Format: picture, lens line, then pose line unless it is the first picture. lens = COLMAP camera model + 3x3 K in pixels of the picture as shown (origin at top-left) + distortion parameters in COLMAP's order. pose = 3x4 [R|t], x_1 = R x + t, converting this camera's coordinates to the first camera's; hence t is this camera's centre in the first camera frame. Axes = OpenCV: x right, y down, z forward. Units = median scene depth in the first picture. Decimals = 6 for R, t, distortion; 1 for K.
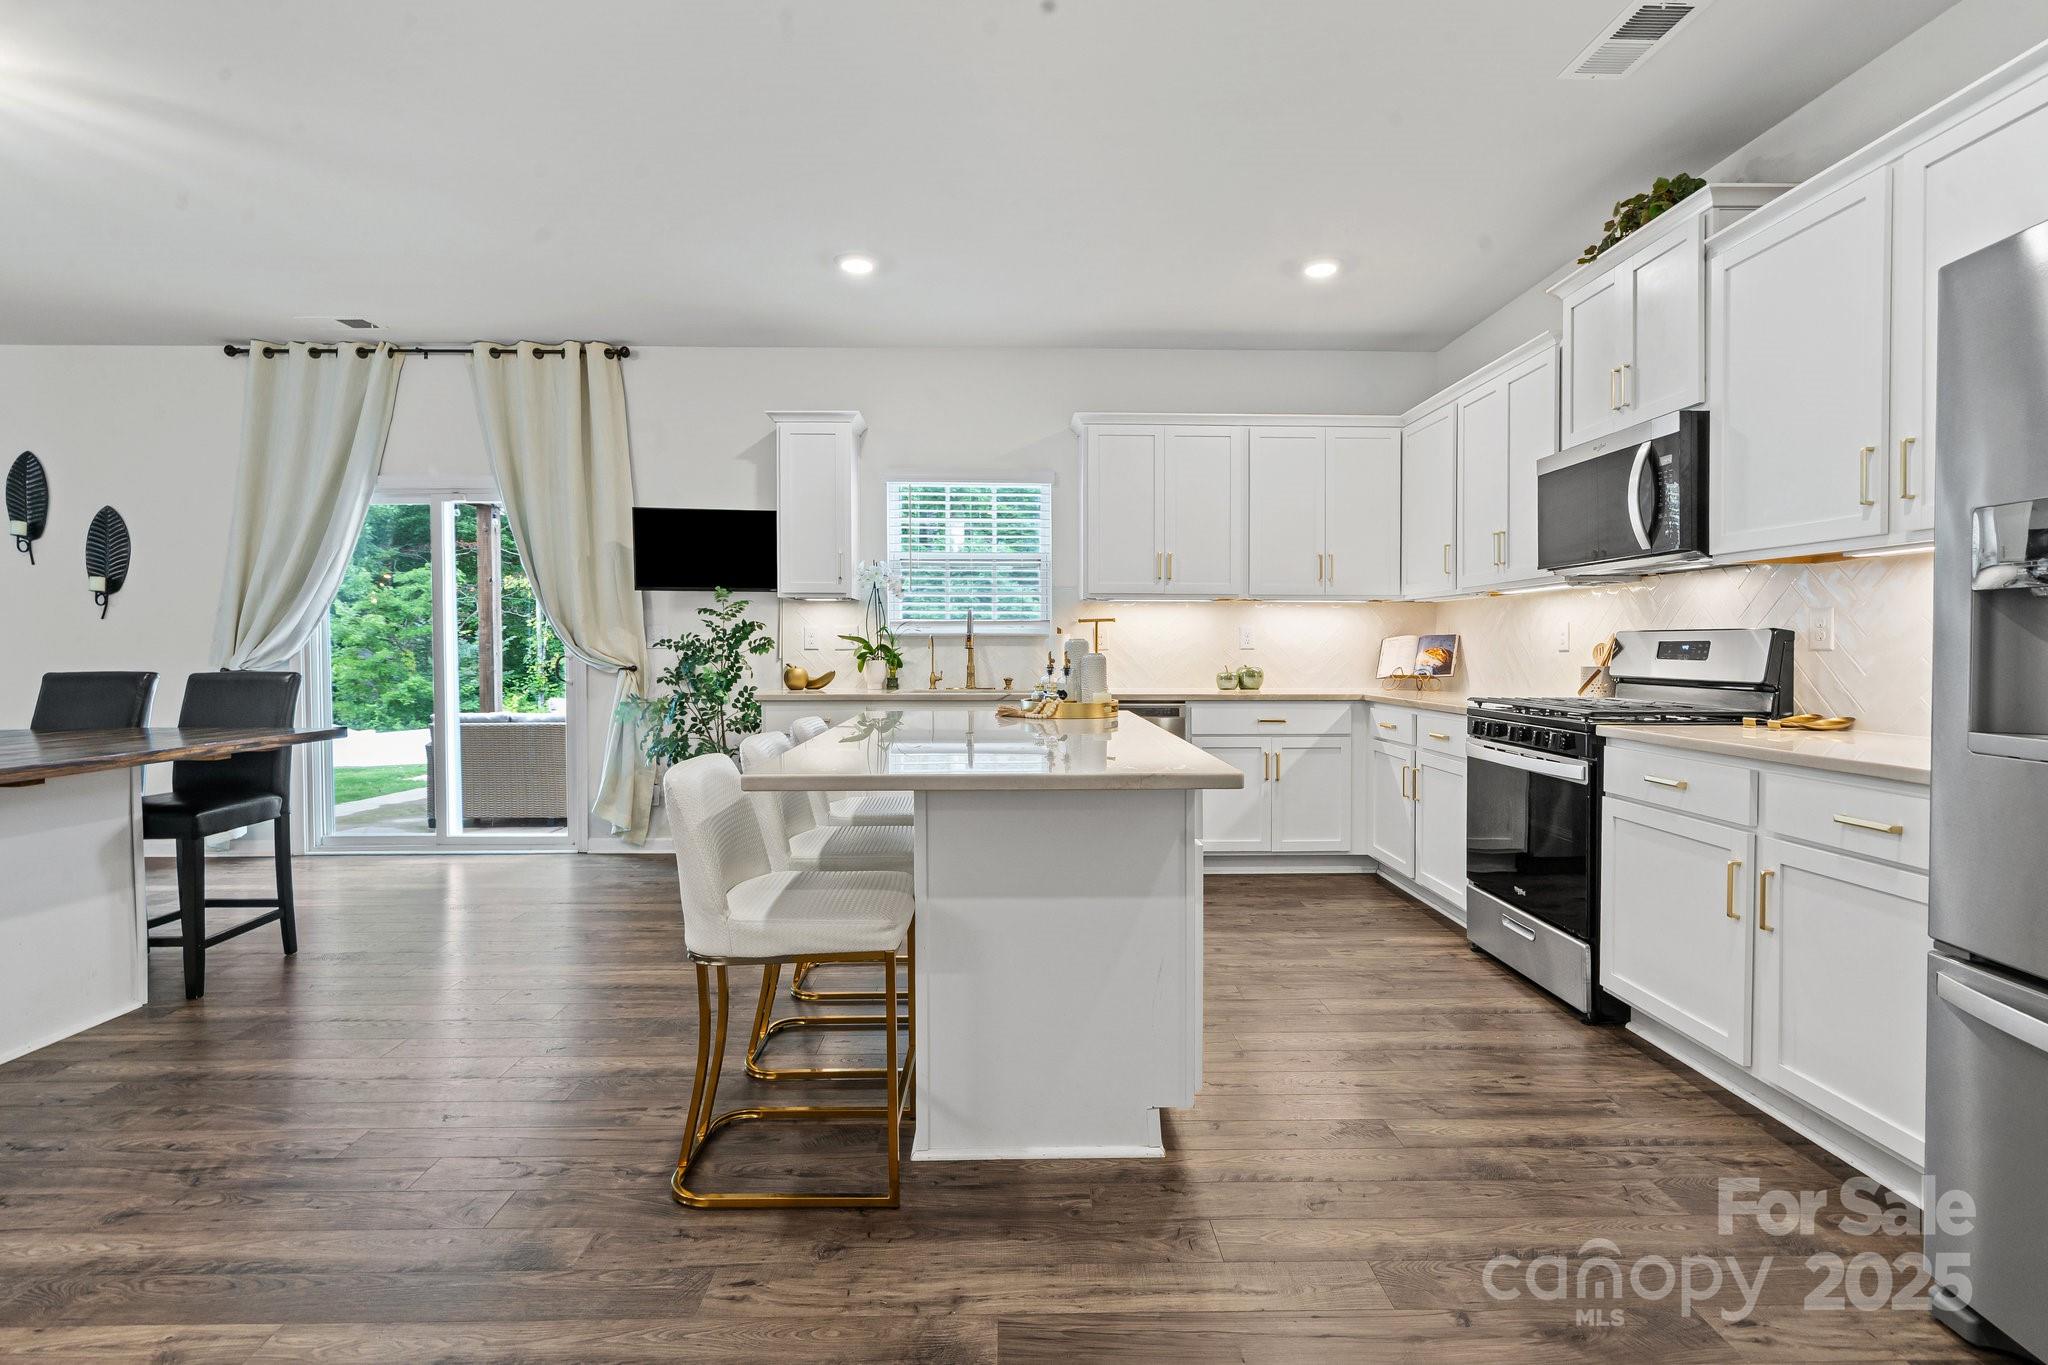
lens RADIAL K [[964.8, 0, 1024.0], [0, 964.8, 682.5], [0, 0, 1]] dist [0.000662, -0.001003]
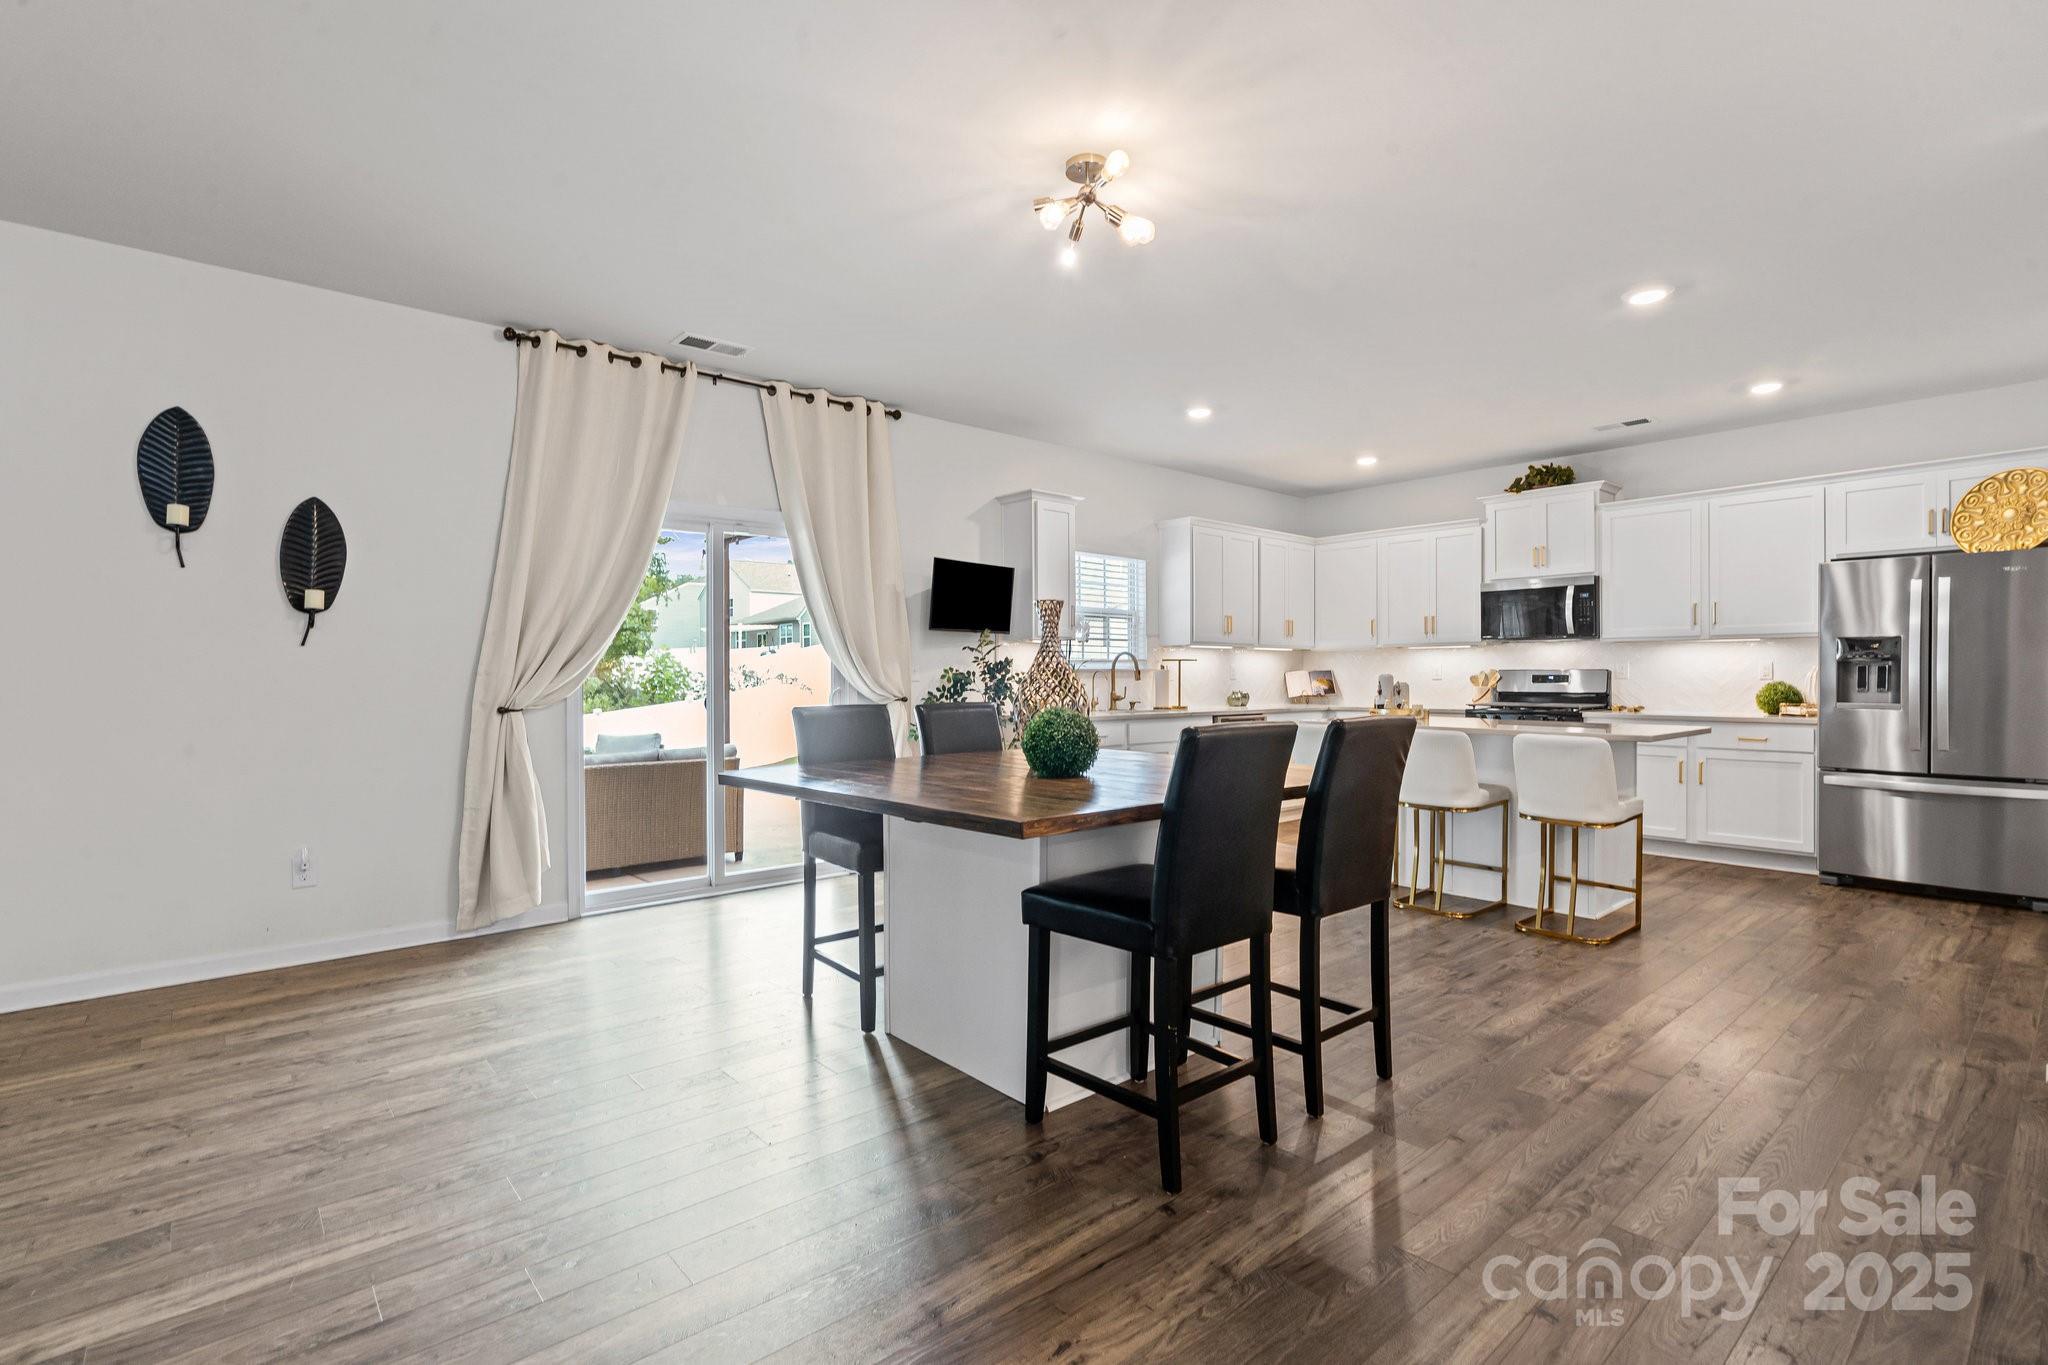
lens RADIAL K [[959.5, 0, 1024.0], [0, 959.5, 682.5], [0, 0, 1]] dist [-0.003052, -0.000178]
pose [[0.760433, -0.006906, 0.649379, -1.039697], [0.027392, 0.999395, -0.021448, -0.007655], [-0.648838, 0.034098, 0.760162, 0.080088]]
